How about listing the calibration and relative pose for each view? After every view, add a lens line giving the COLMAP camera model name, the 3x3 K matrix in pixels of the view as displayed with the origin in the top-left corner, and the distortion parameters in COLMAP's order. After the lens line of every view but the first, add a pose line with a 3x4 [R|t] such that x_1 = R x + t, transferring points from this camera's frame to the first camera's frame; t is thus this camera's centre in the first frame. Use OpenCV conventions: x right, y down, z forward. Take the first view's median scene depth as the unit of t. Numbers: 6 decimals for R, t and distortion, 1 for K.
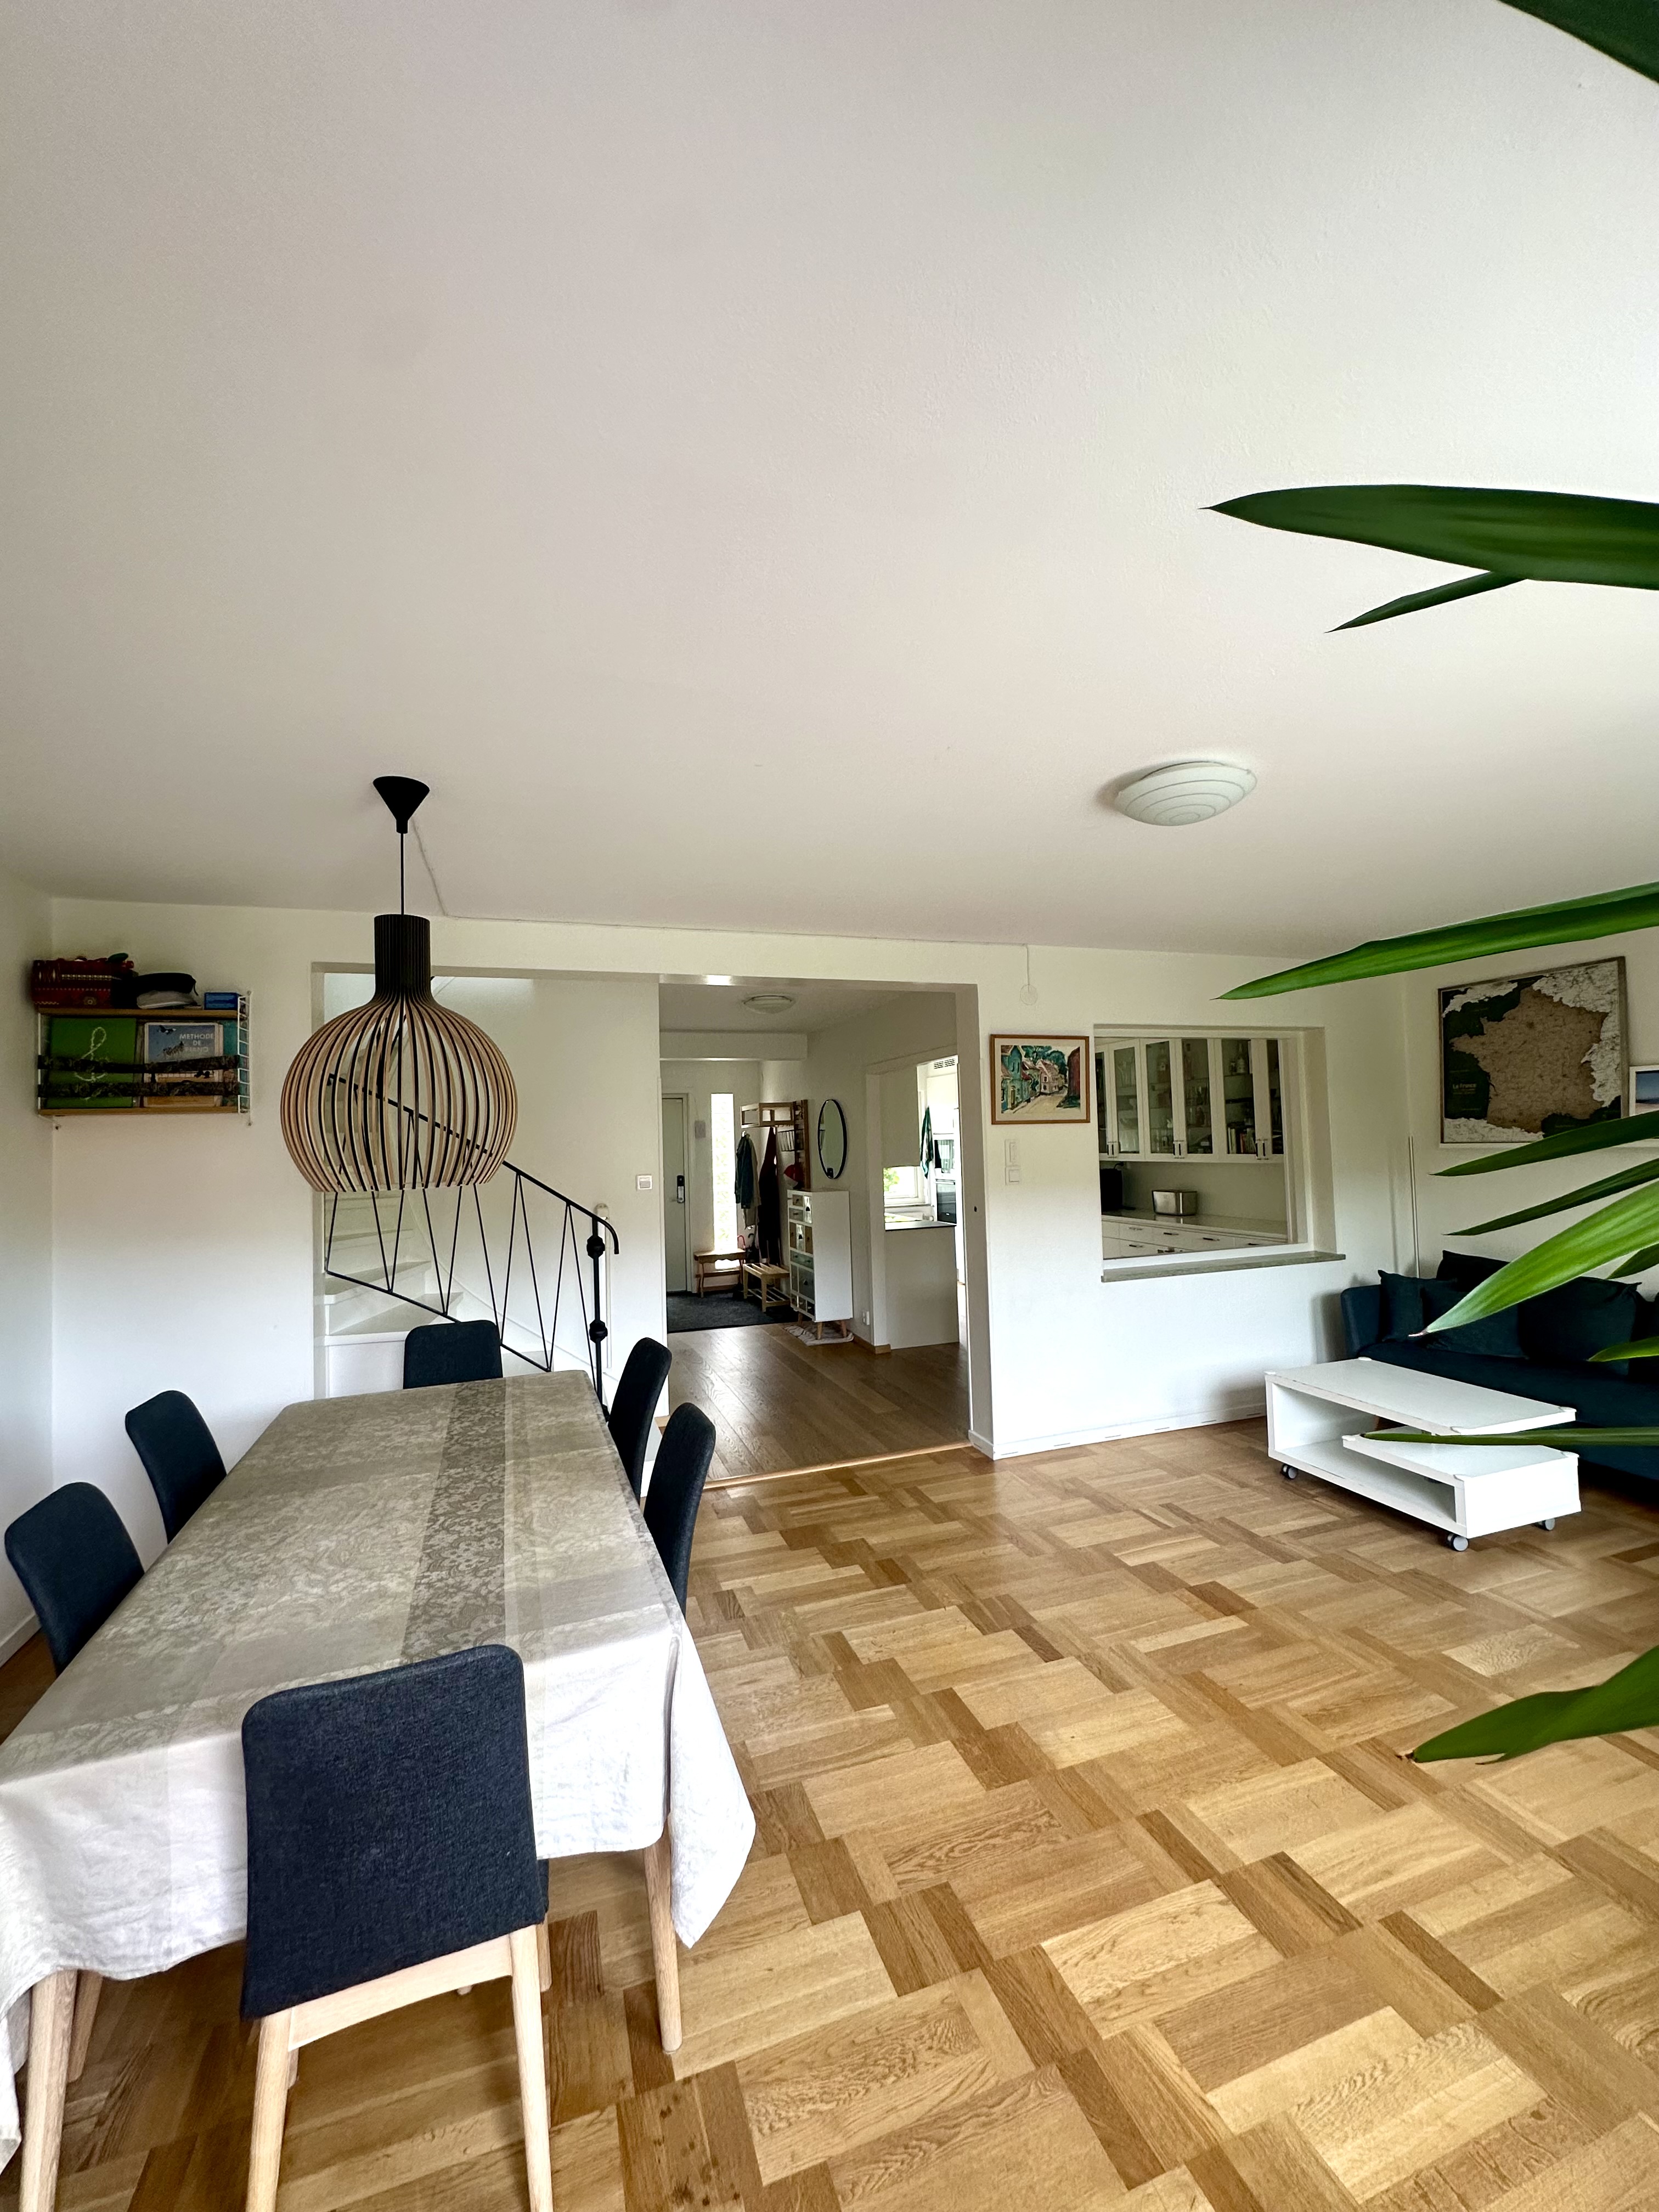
lens RADIAL K [[885.5, 0, 828.4], [0, 885.5, 1103.2], [0, 0, 1]] dist [-0.003223, 0.000412]
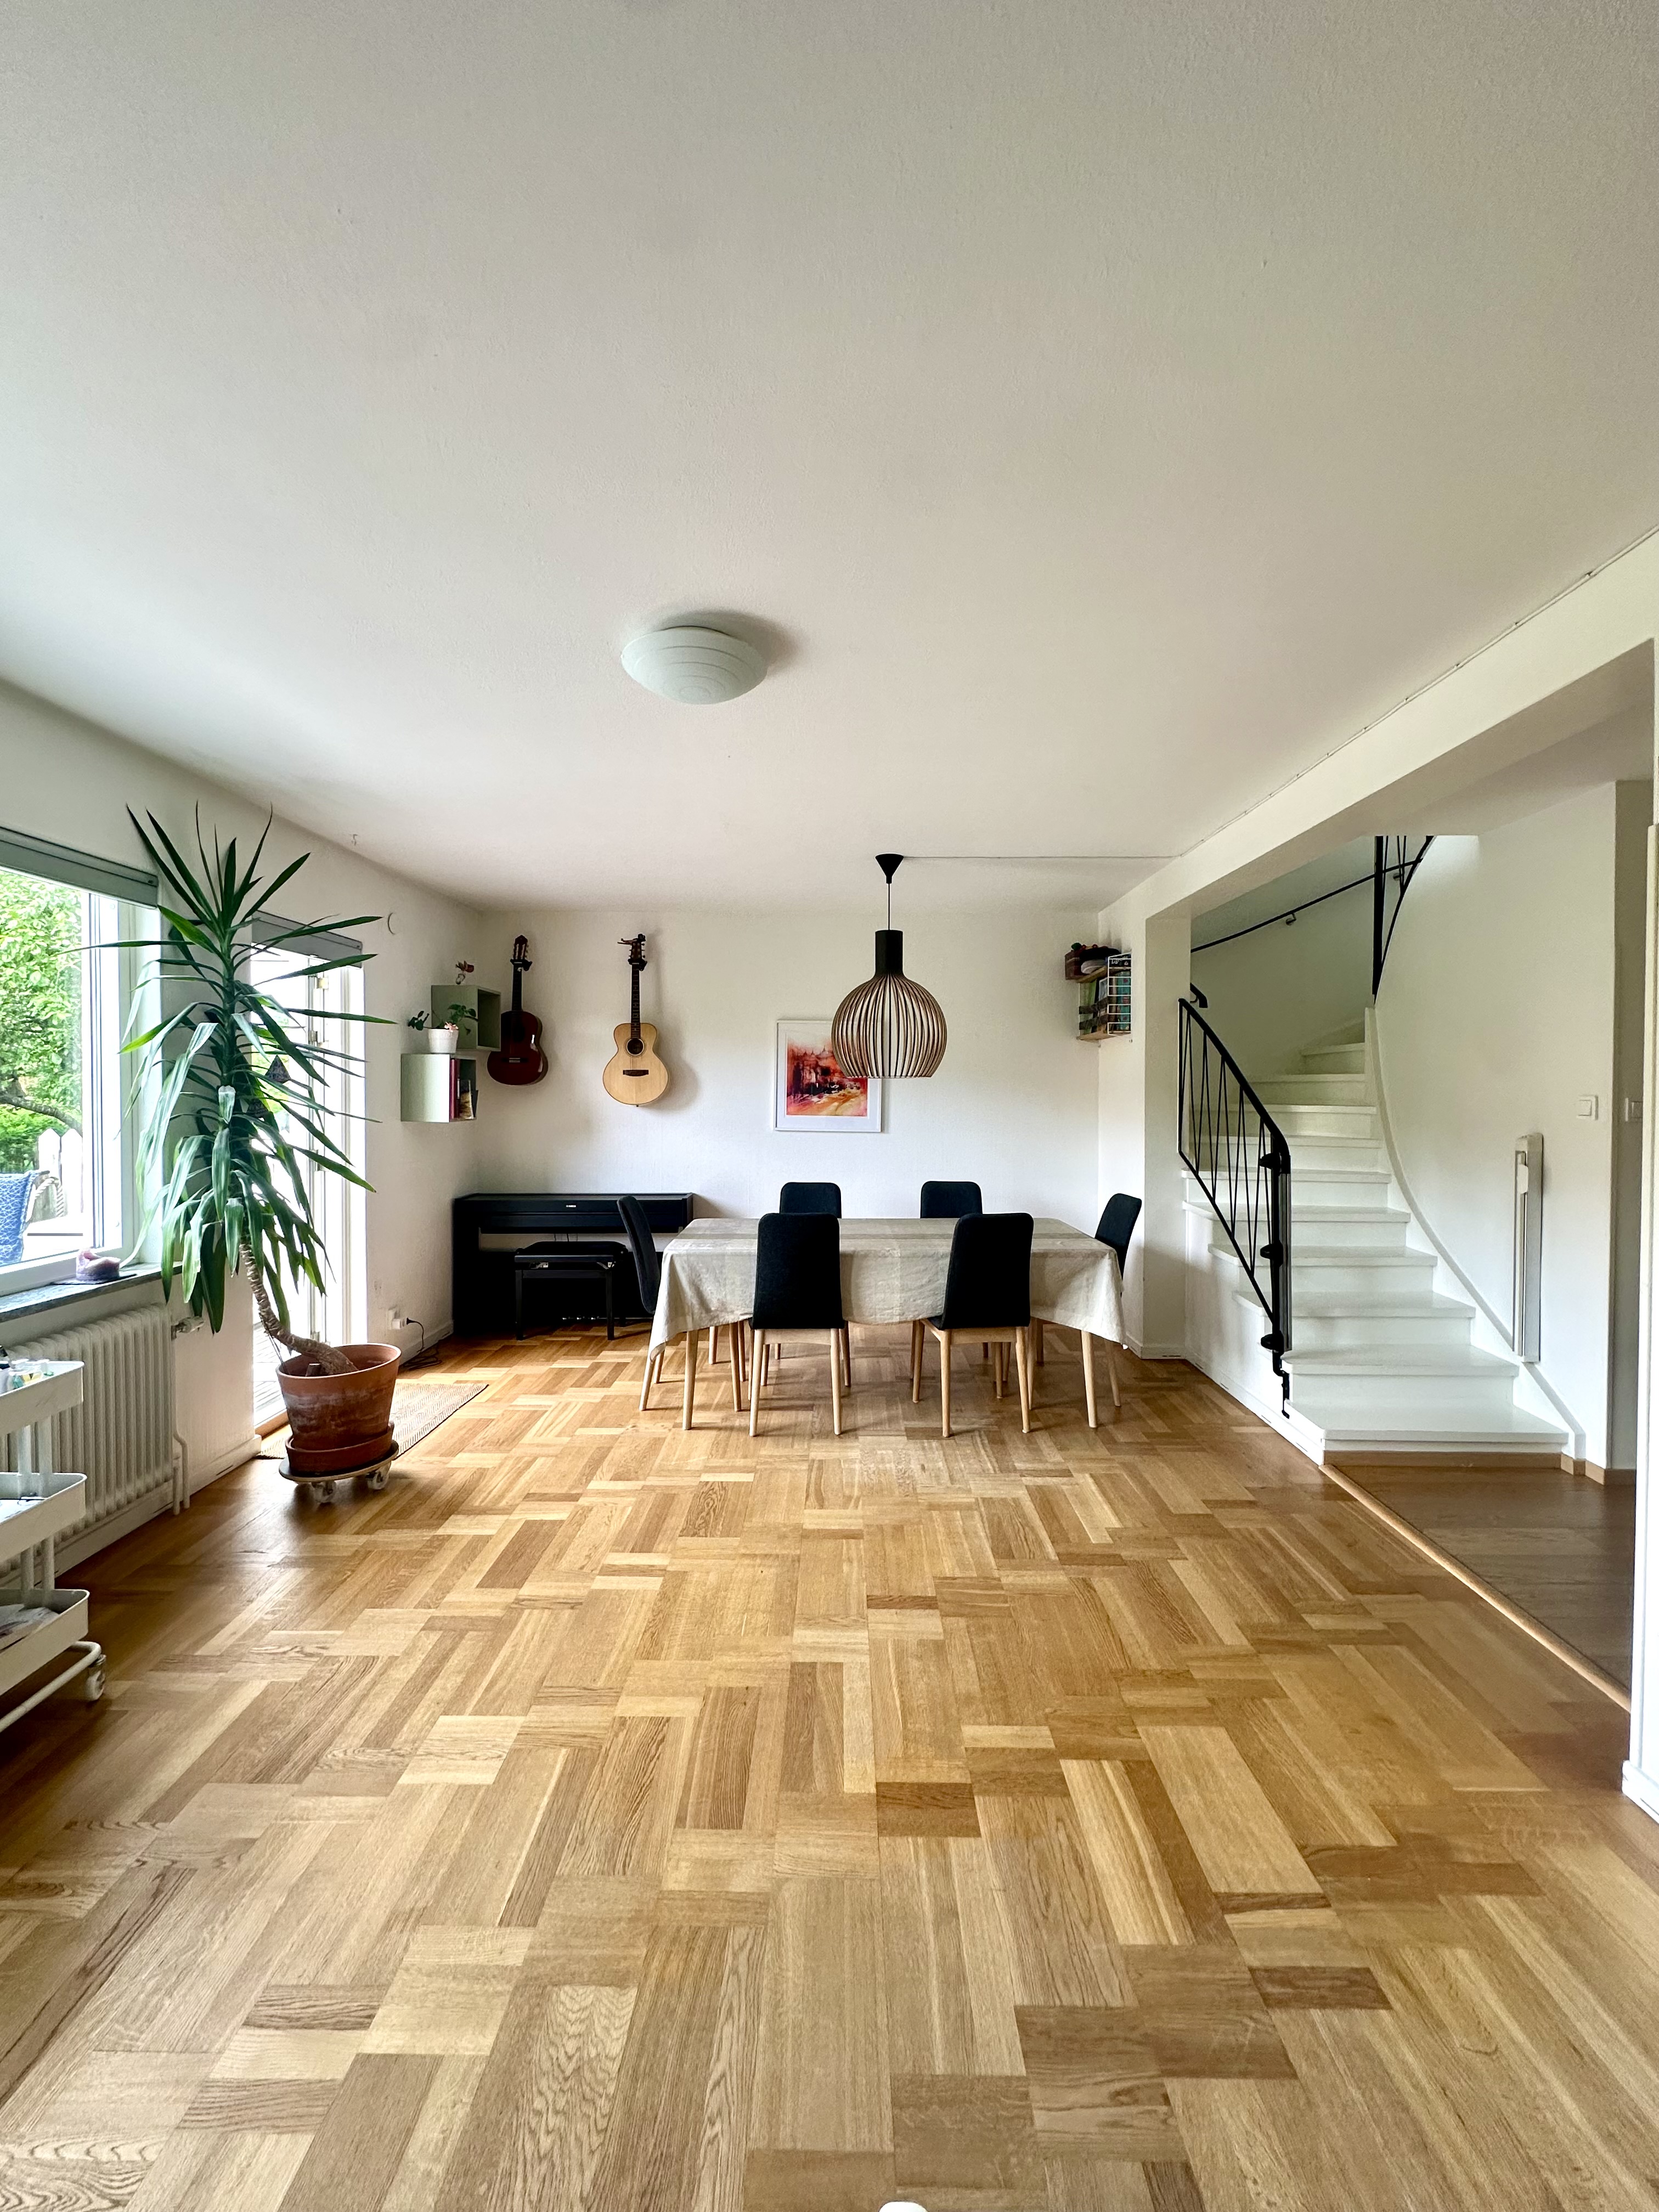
lens RADIAL K [[885.5, 0, 828.4], [0, 885.5, 1103.2], [0, 0, 1]] dist [-0.003223, 0.000412]
pose [[-0.342245, 0.041473, -0.938695, 0.690217], [0.050490, 0.998394, 0.025702, 0.049169], [0.938253, -0.038598, -0.343789, 0.800019]]
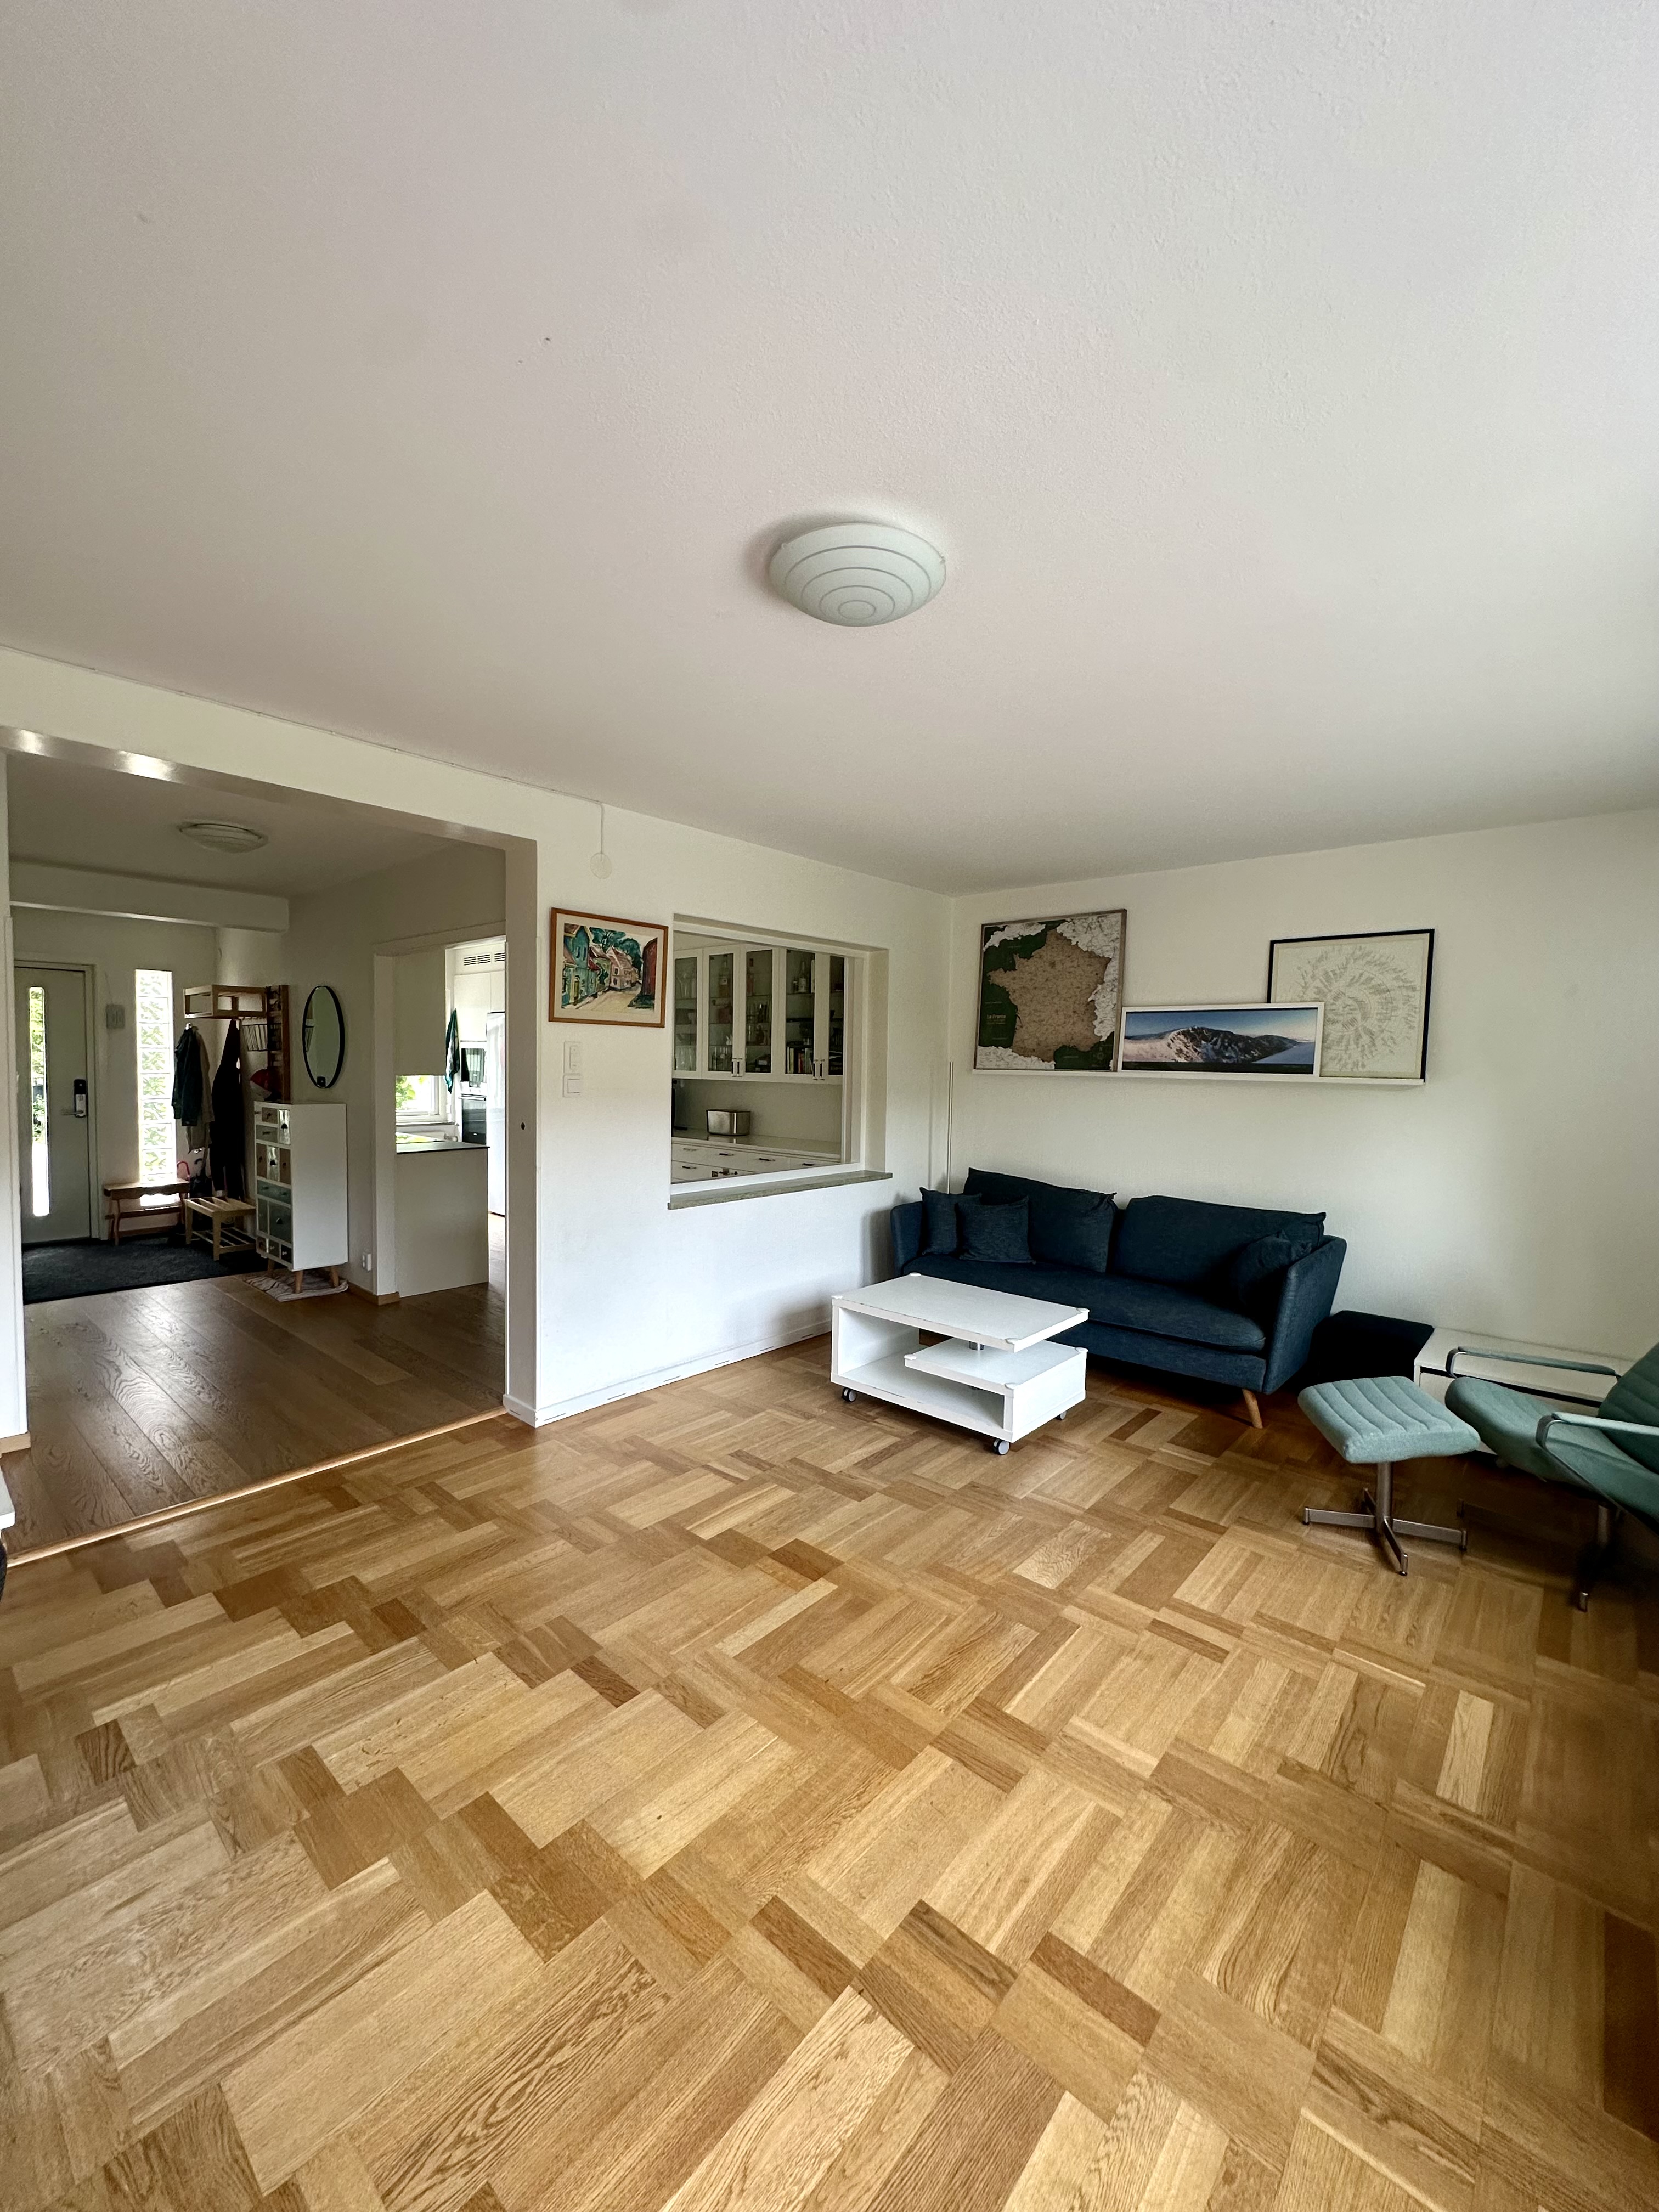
lens RADIAL K [[885.5, 0, 828.4], [0, 885.5, 1103.2], [0, 0, 1]] dist [-0.003223, 0.000412]
pose [[0.867937, 0.020628, 0.496245, 0.008058], [-0.063808, 0.995489, 0.070221, 0.026219], [-0.492558, -0.092612, 0.865338, 0.178865]]
